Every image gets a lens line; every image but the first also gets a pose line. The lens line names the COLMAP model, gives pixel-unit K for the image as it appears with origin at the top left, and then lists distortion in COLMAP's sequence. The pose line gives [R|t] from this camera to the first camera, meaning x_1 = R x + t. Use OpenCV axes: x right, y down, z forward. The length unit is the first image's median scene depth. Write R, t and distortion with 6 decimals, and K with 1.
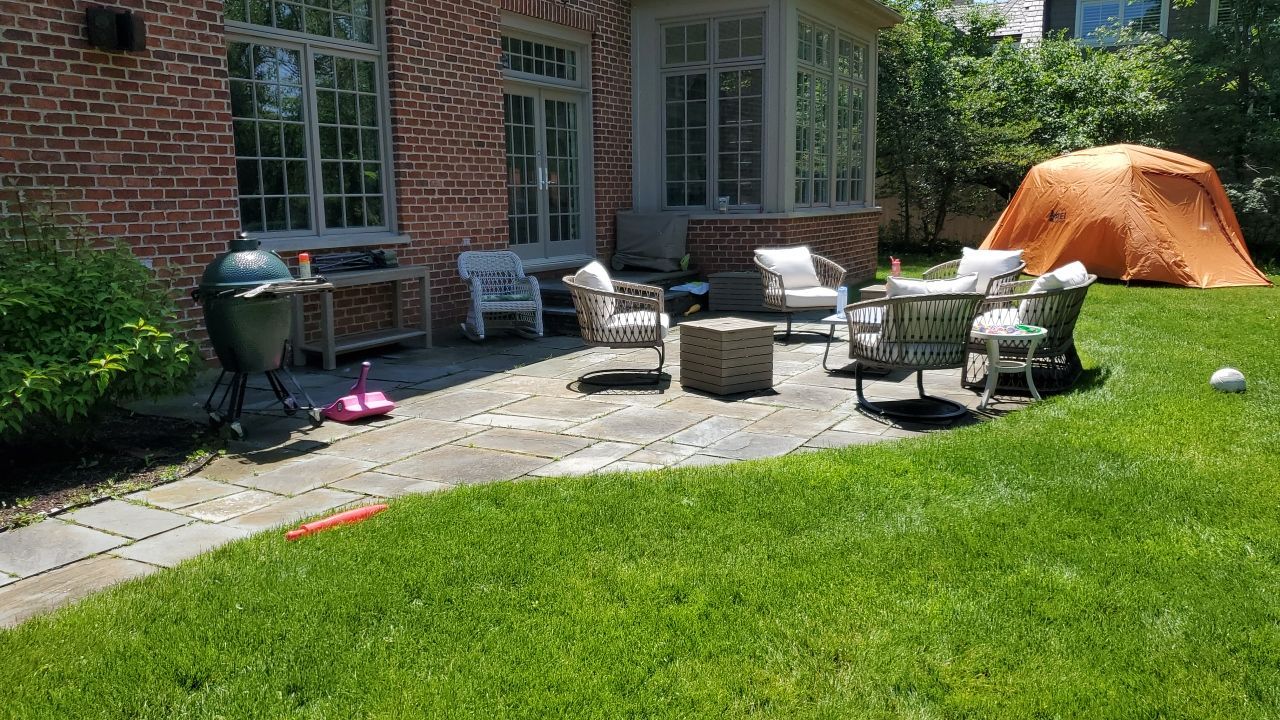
lens RADIAL K [[988.8, 0, 640.0], [0, 988.8, 360.0], [0, 0, 1]] dist [-0.031385, 0.047889]
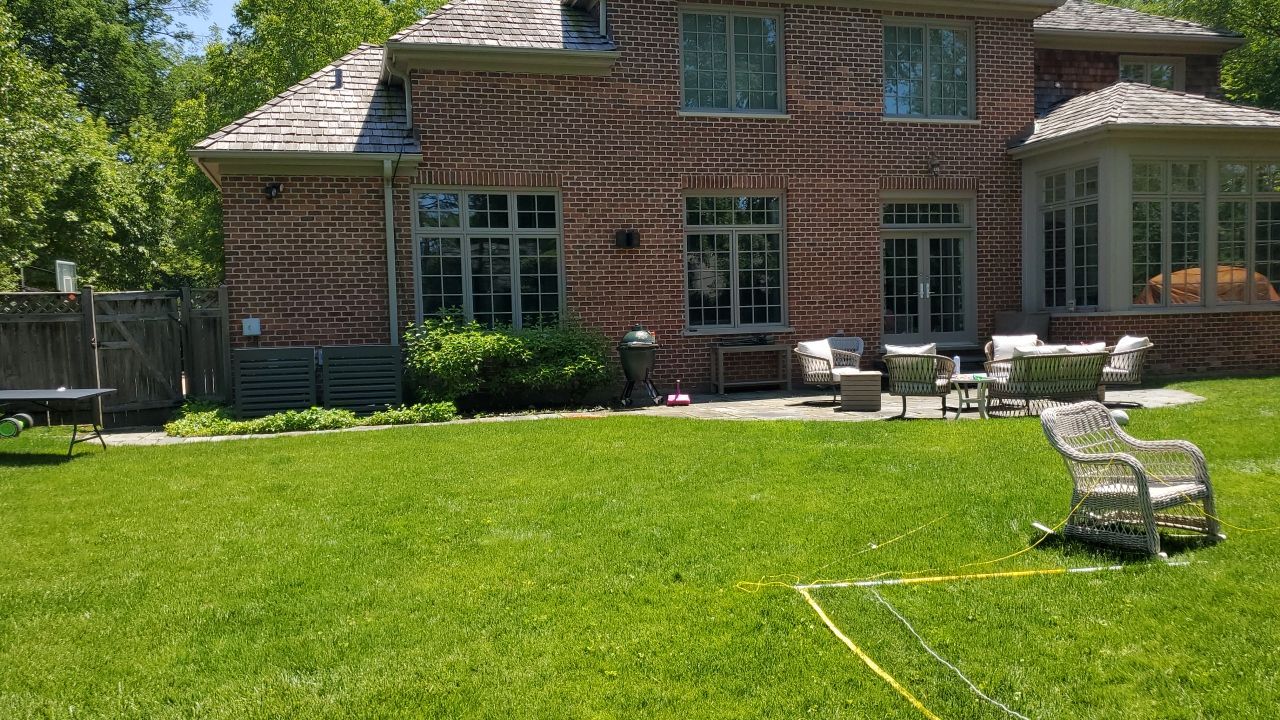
lens RADIAL K [[996.1, 0, 640.0], [0, 996.1, 360.0], [0, 0, 1]] dist [0.040401, -0.008069]
pose [[0.699002, 0.020524, -0.714825, 0.876444], [-0.095889, 0.993251, -0.065248, 0.076962], [0.708662, 0.114153, 0.696253, -0.447024]]
